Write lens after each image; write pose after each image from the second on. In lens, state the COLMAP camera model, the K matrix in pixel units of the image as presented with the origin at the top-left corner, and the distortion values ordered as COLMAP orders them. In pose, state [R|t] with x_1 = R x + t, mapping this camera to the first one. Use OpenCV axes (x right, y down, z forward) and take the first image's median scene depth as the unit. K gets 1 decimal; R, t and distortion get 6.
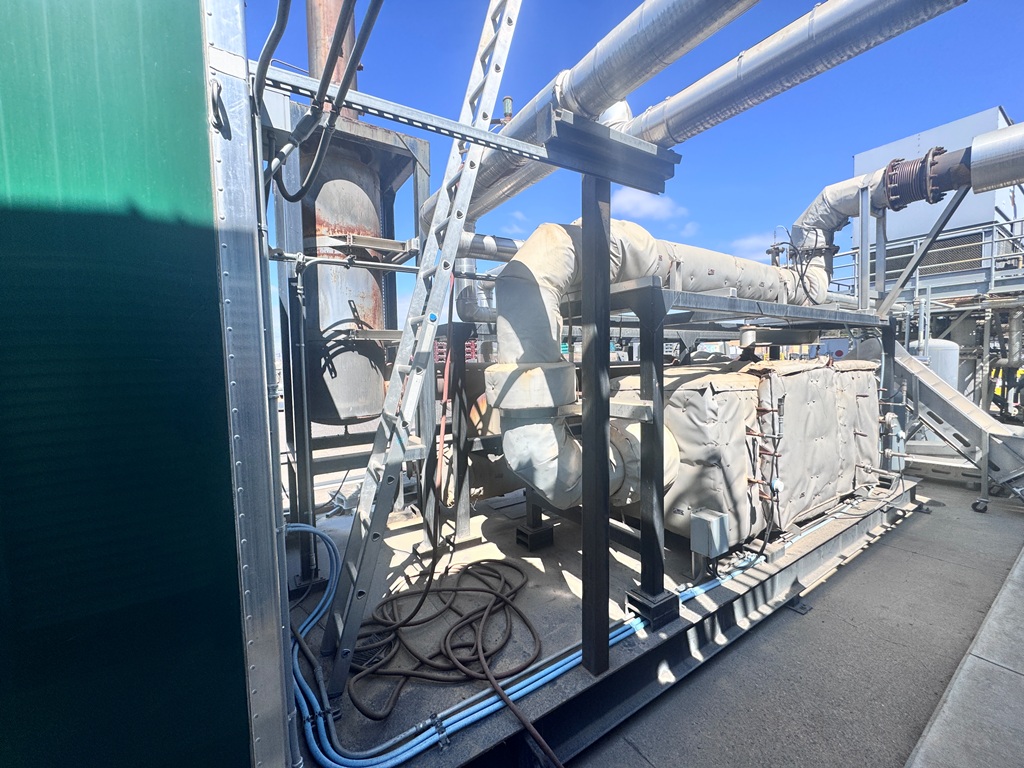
lens RADIAL K [[411.5, 0, 512.0], [0, 411.5, 384.0], [0, 0, 1]] dist [-0.001934, -0.000340]
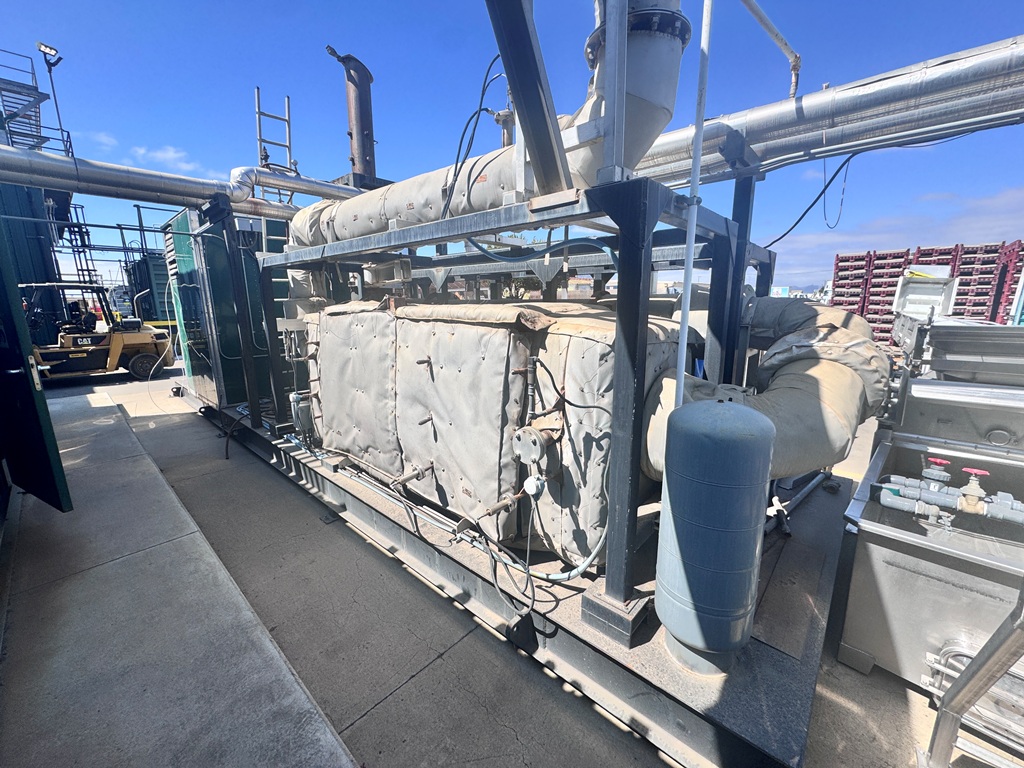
lens RADIAL K [[411.5, 0, 512.0], [0, 411.5, 384.0], [0, 0, 1]] dist [-0.001934, -0.000340]
pose [[0.247983, 0.215625, -0.944463, 1.835564], [-0.047361, 0.976448, 0.210492, -0.095523], [0.967606, -0.007468, 0.252355, 1.199900]]
